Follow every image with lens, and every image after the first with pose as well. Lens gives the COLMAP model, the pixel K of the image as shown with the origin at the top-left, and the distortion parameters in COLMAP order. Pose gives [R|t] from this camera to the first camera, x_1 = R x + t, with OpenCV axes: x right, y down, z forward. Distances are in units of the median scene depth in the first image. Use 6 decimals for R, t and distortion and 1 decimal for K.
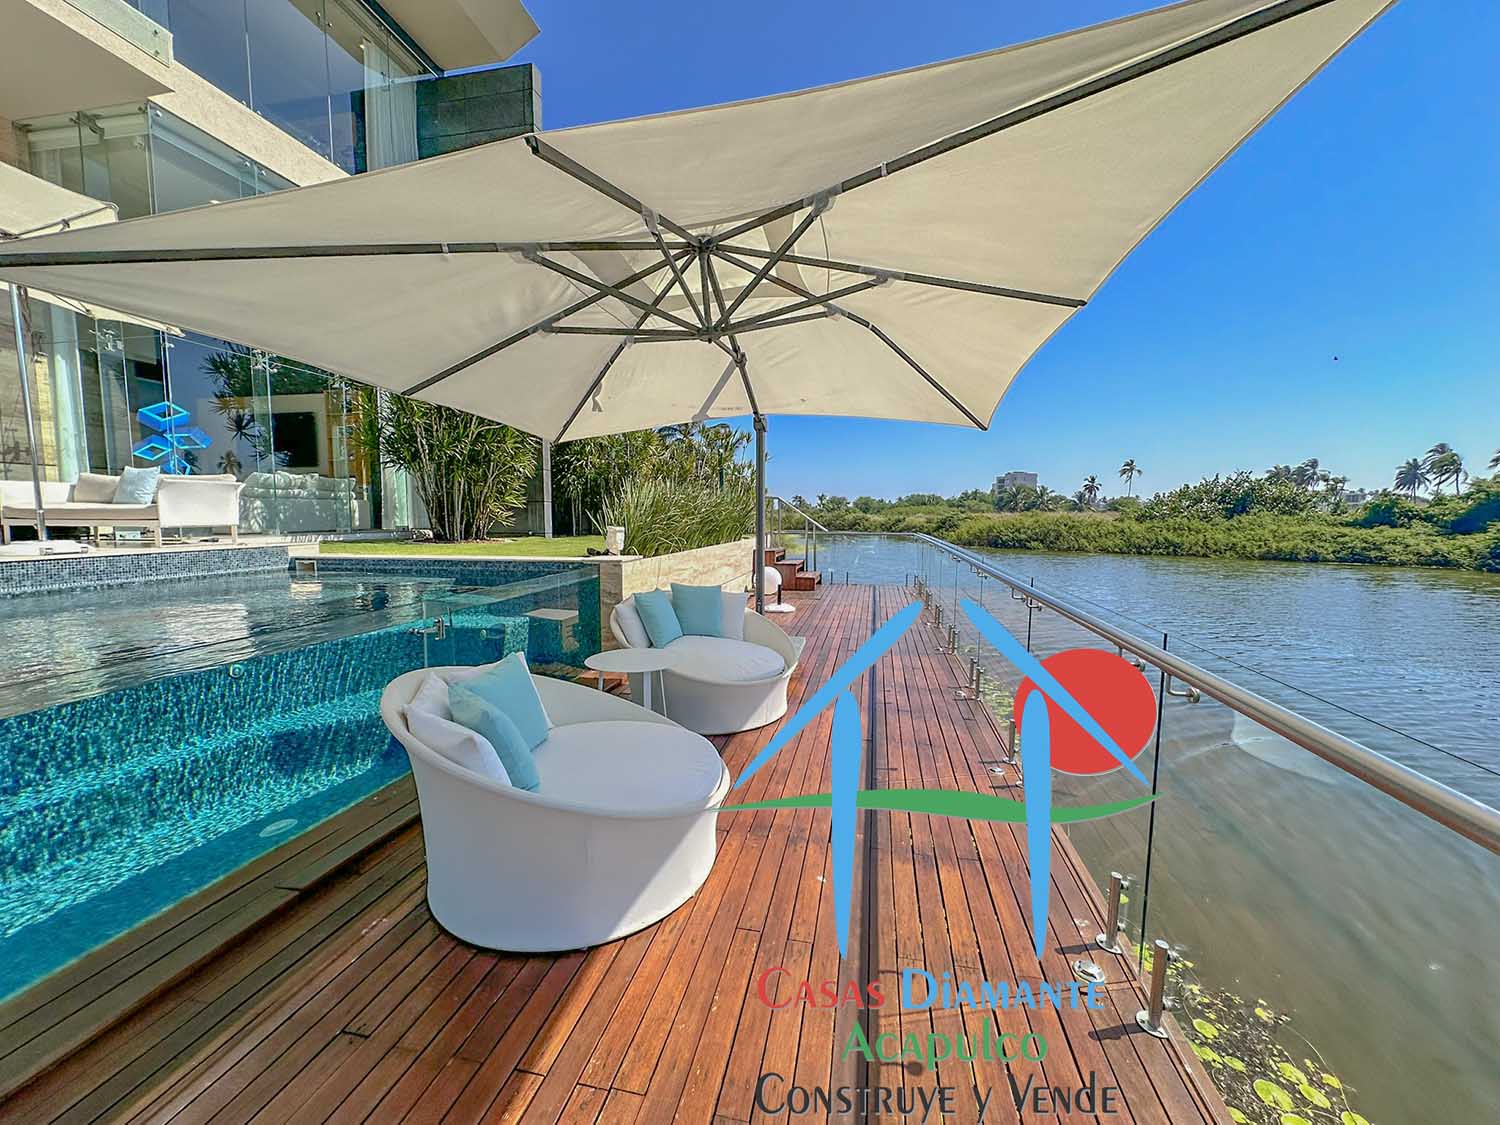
lens RADIAL K [[600.6, 0, 754.5], [0, 600.6, 557.8], [0, 0, 1]] dist [-0.001213, 0.000737]
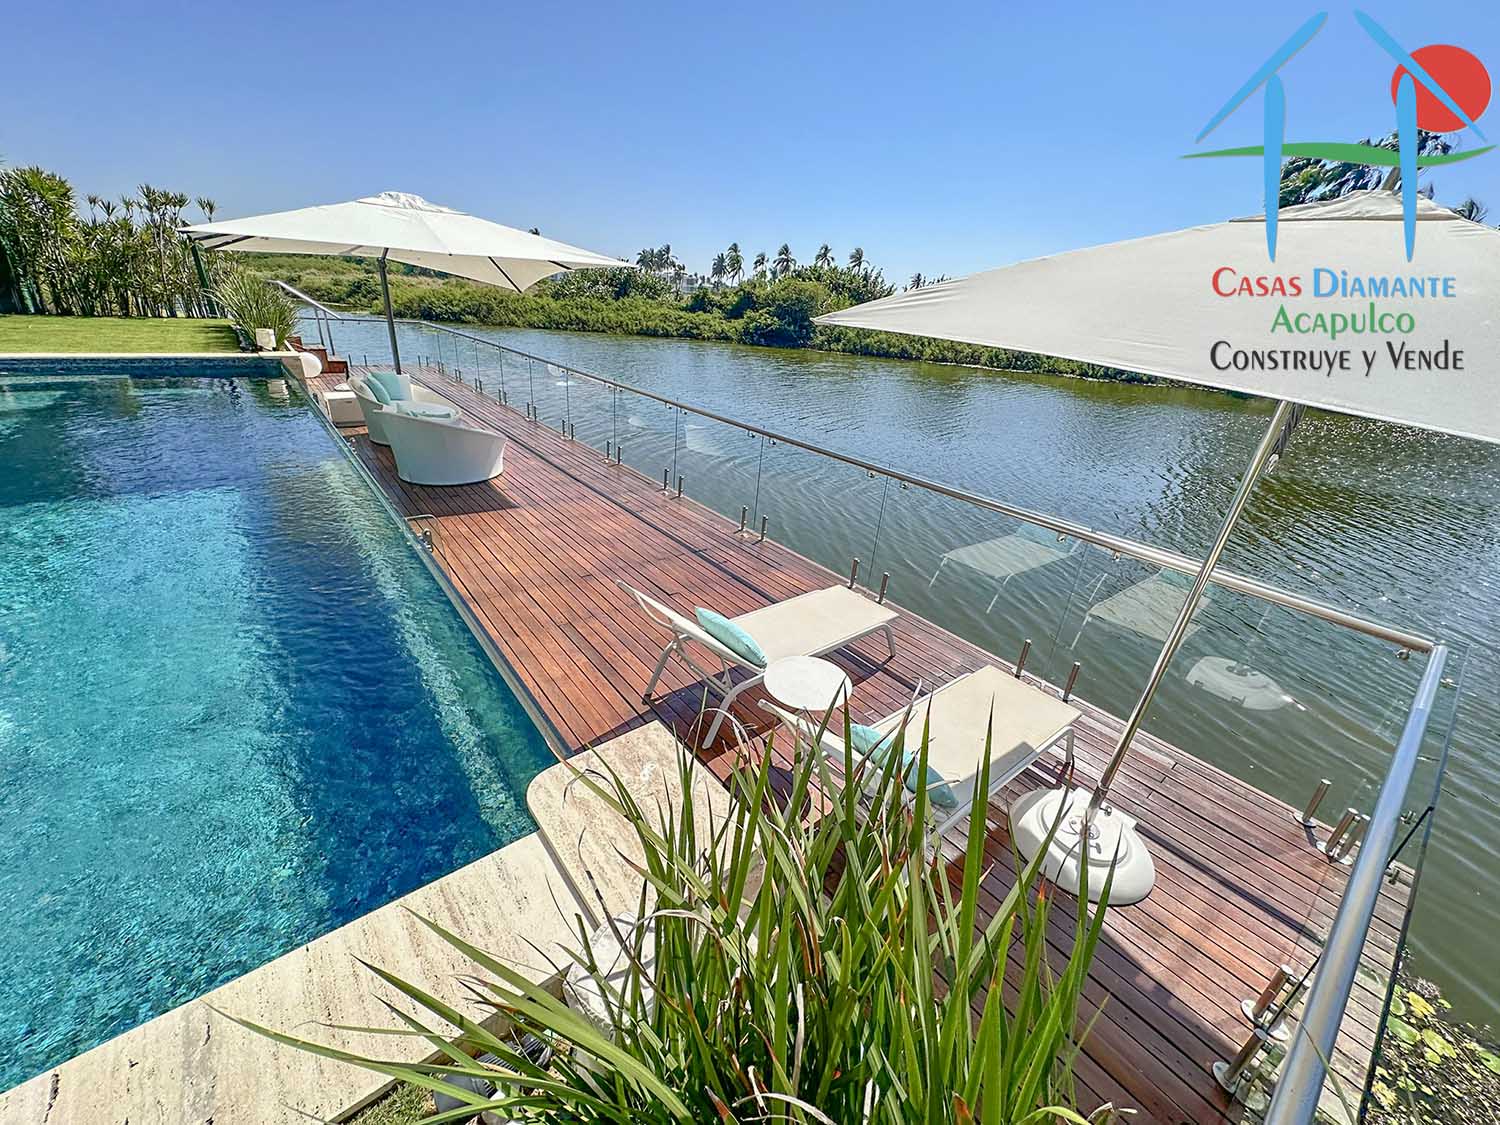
lens RADIAL K [[600.6, 0, 747.3], [0, 600.6, 558.6], [0, 0, 1]] dist [-0.001213, 0.000737]
pose [[0.646105, -0.264830, 0.715830, -0.107116], [-0.011146, 0.934500, 0.355789, -0.010501], [-0.763167, -0.237856, 0.600833, -0.131155]]
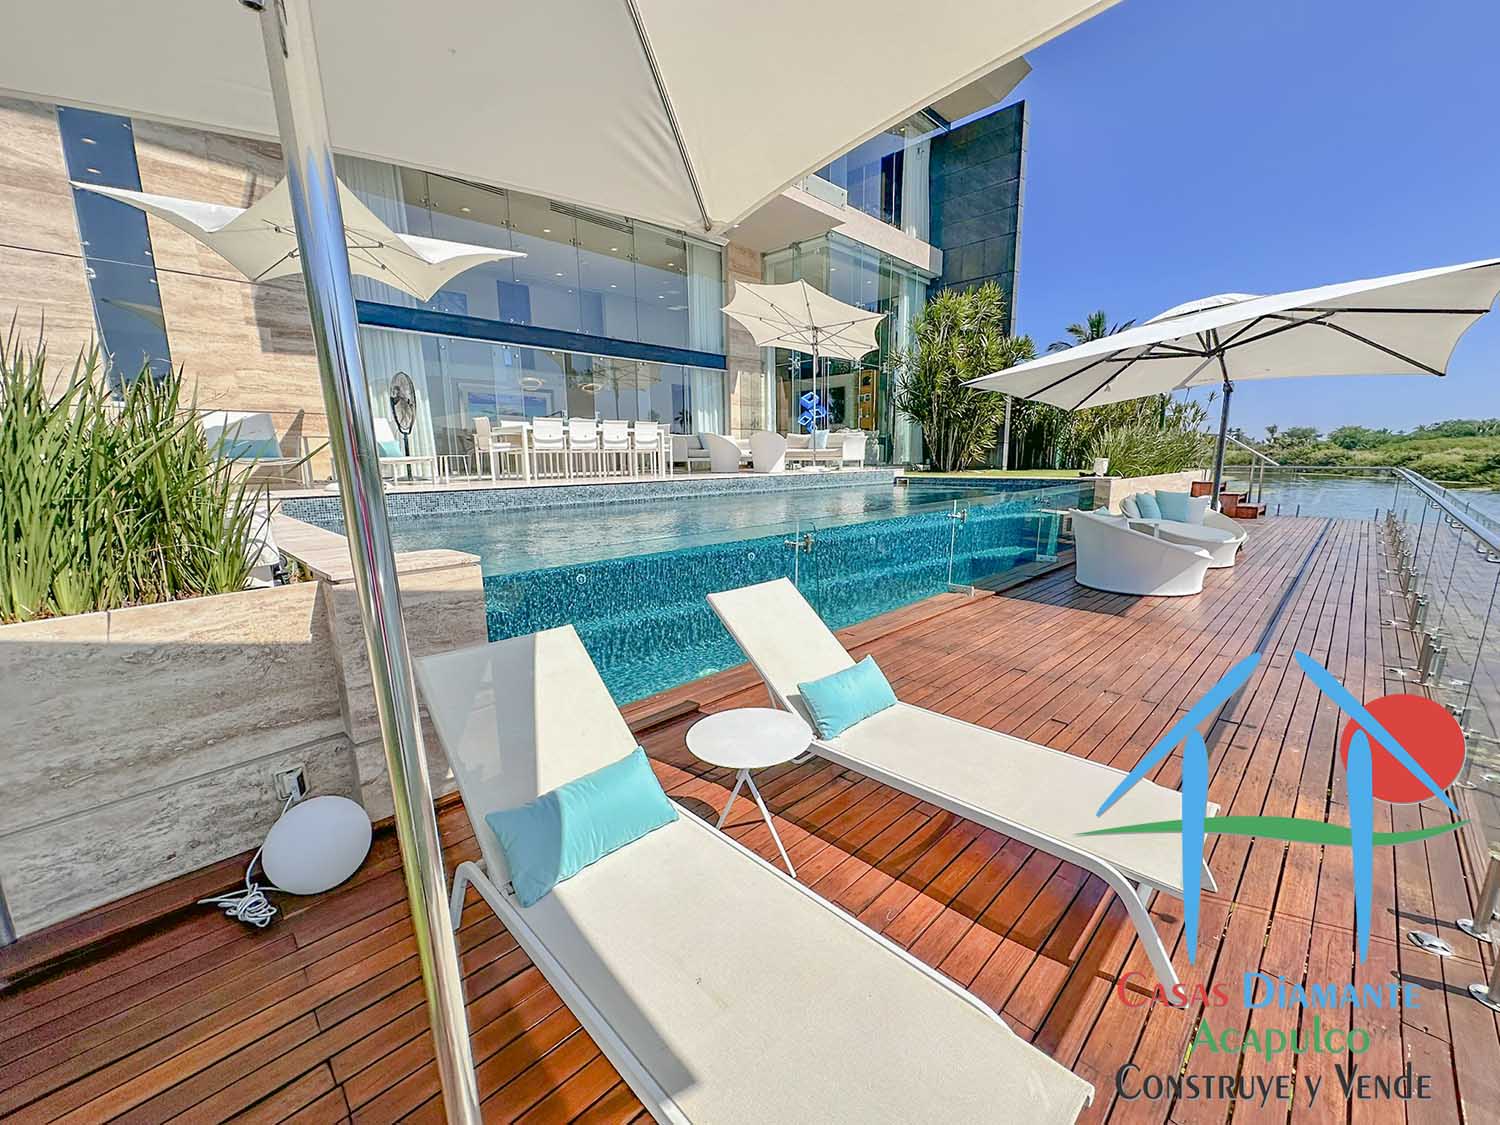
lens RADIAL K [[600.6, 0, 751.3], [0, 600.6, 561.3], [0, 0, 1]] dist [-0.001213, 0.000737]
pose [[0.828708, 0.085667, -0.553085, -0.016705], [-0.029183, 0.993486, 0.110154, 0.011710], [0.558919, -0.075145, 0.825810, -0.138032]]
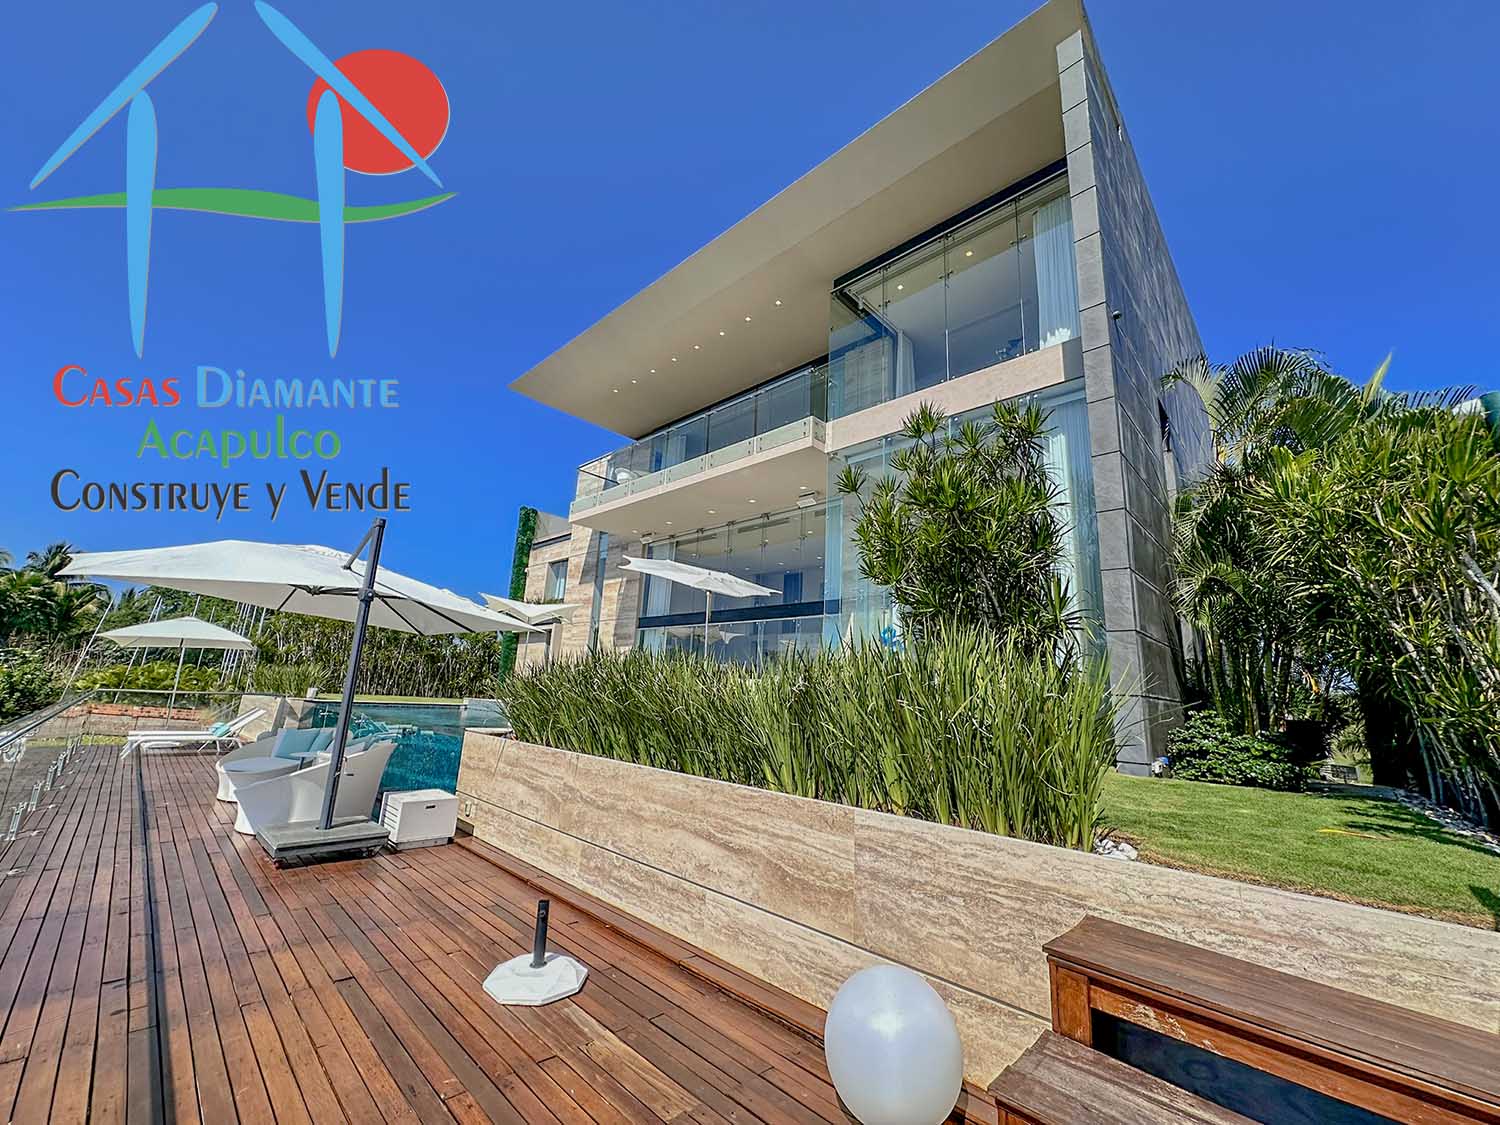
lens RADIAL K [[600.6, 0, 748.3], [0, 600.6, 560.3], [0, 0, 1]] dist [-0.001213, 0.000737]
pose [[-0.546273, -0.214235, -0.809746, 0.076888], [-0.110228, 0.976717, -0.184048, -0.024595], [0.830322, -0.011284, -0.557169, 0.326613]]
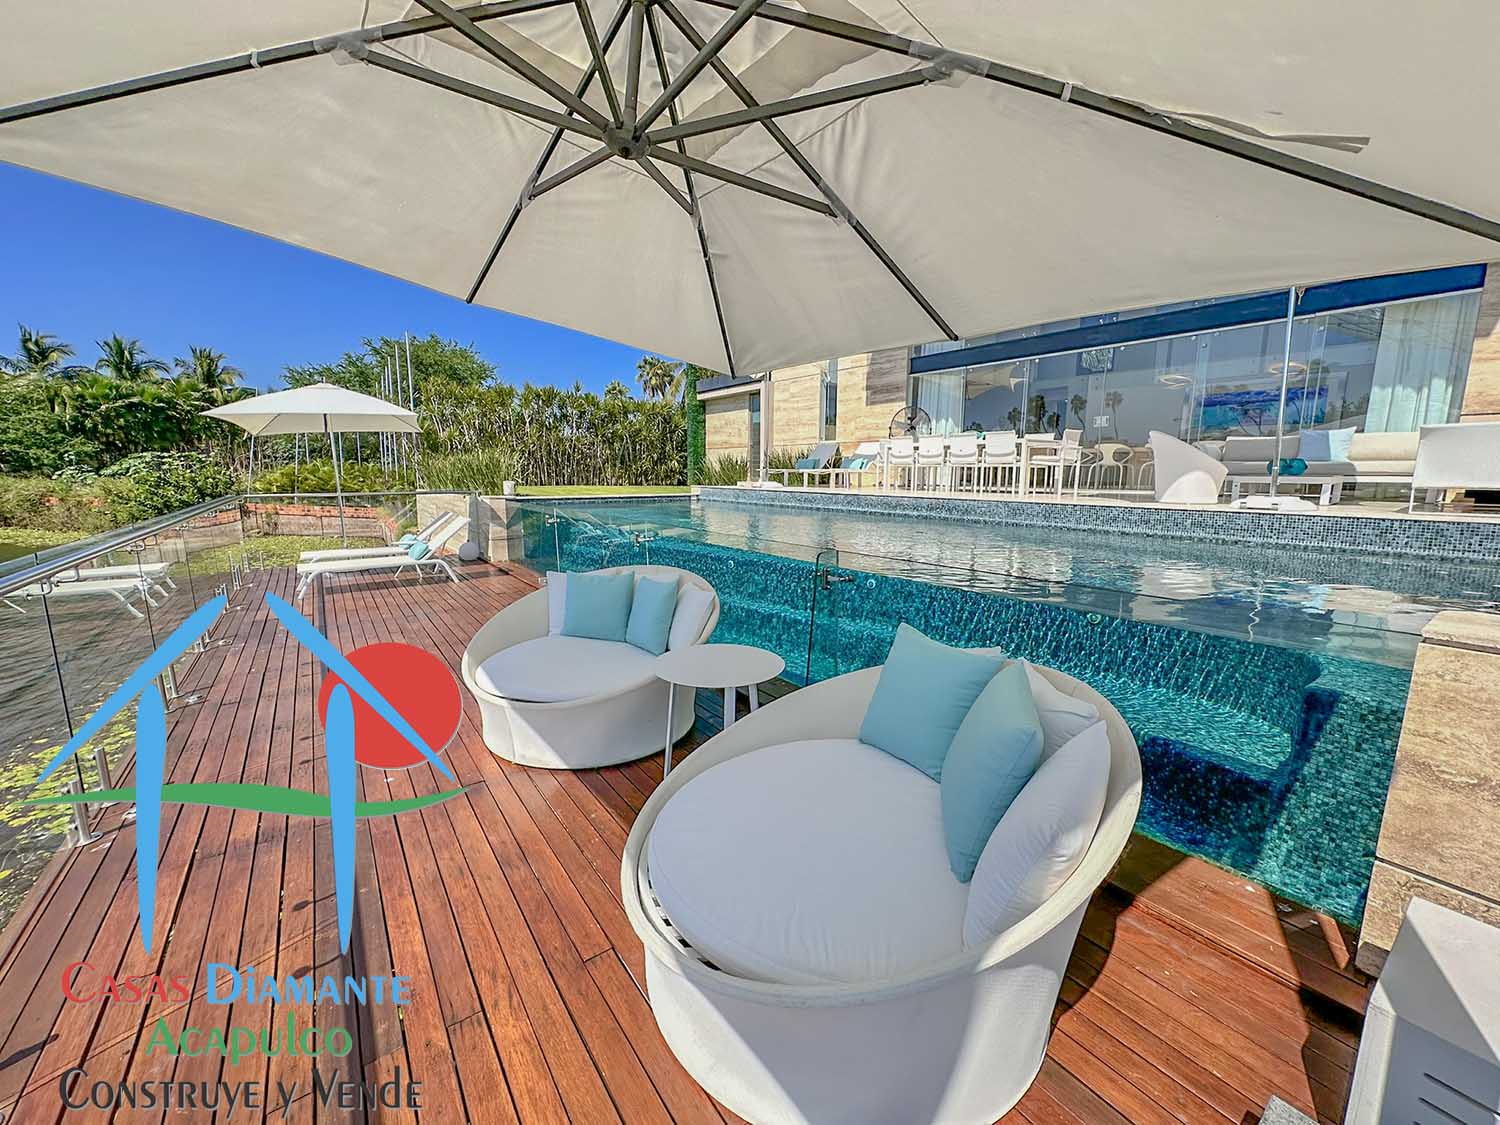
lens RADIAL K [[600.6, 0, 751.7], [0, 600.6, 566.9], [0, 0, 1]] dist [-0.001213, 0.000737]
pose [[-0.676757, 0.111830, -0.727663, 0.029246], [-0.060439, 0.976620, 0.206301, -0.009841], [0.733721, 0.183595, -0.654176, 0.148822]]
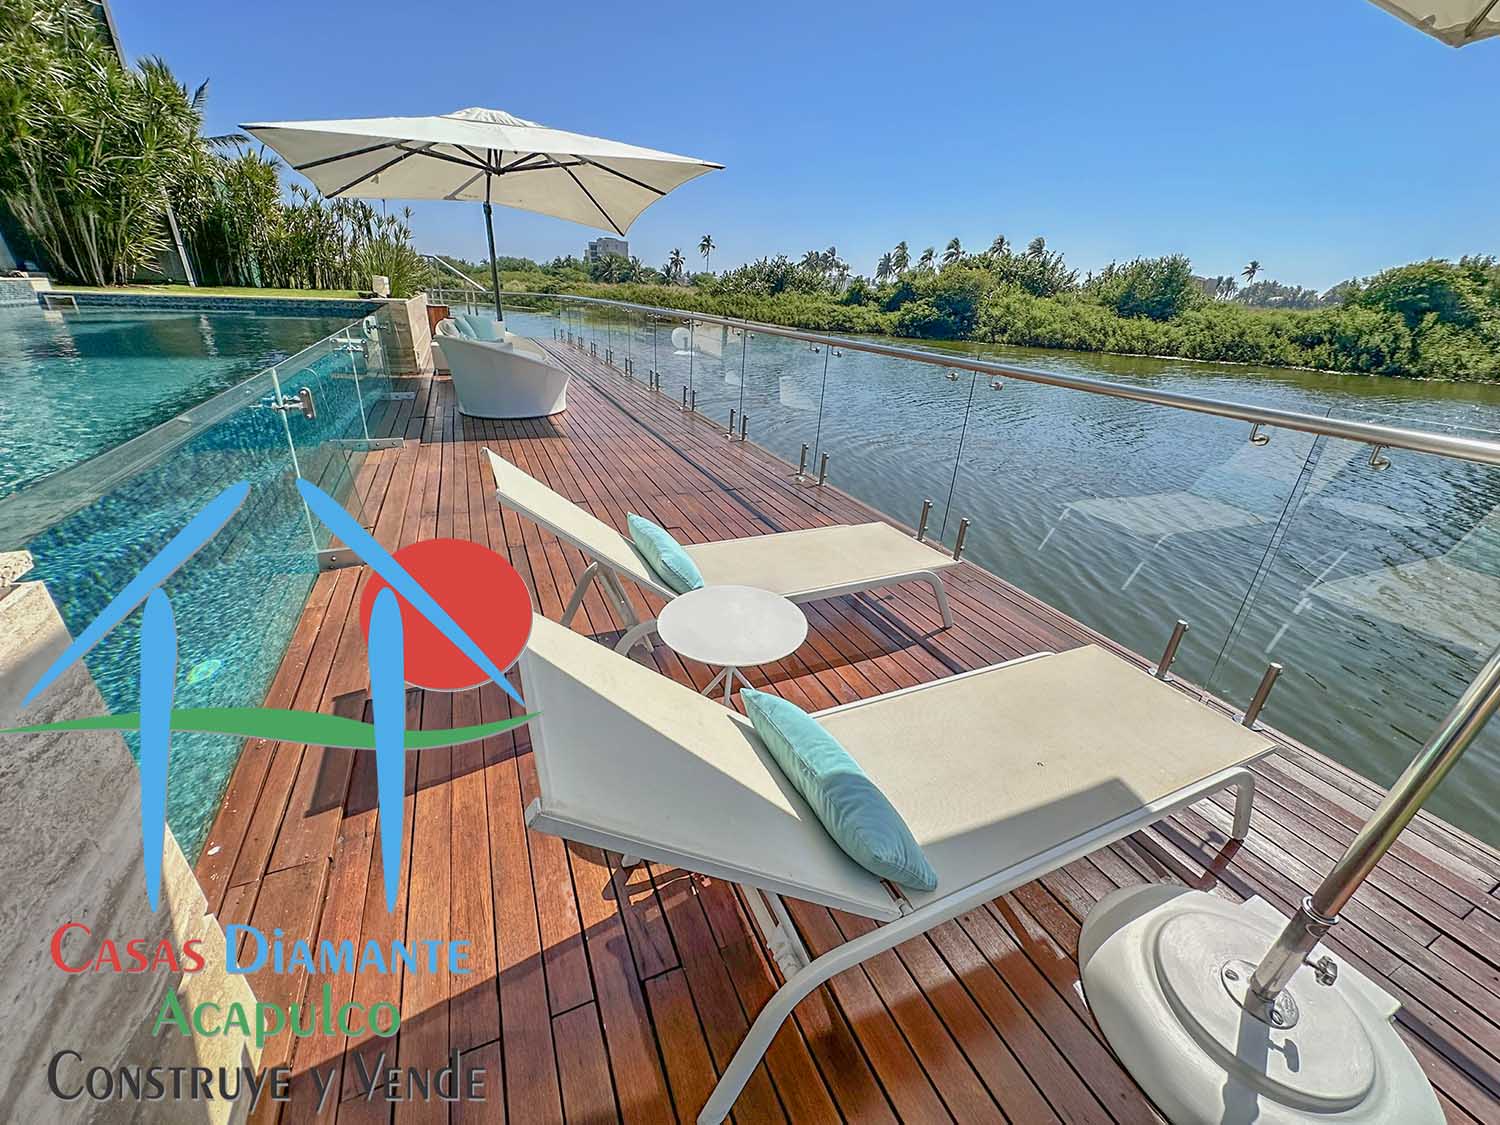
lens RADIAL K [[600.6, 0, 749.3], [0, 600.6, 558.0], [0, 0, 1]] dist [-0.001213, 0.000737]
pose [[0.813894, -0.203904, 0.544058, -0.071613], [0.000785, 0.936781, 0.349915, 0.012660], [-0.581012, -0.284366, 0.762601, -0.128355]]
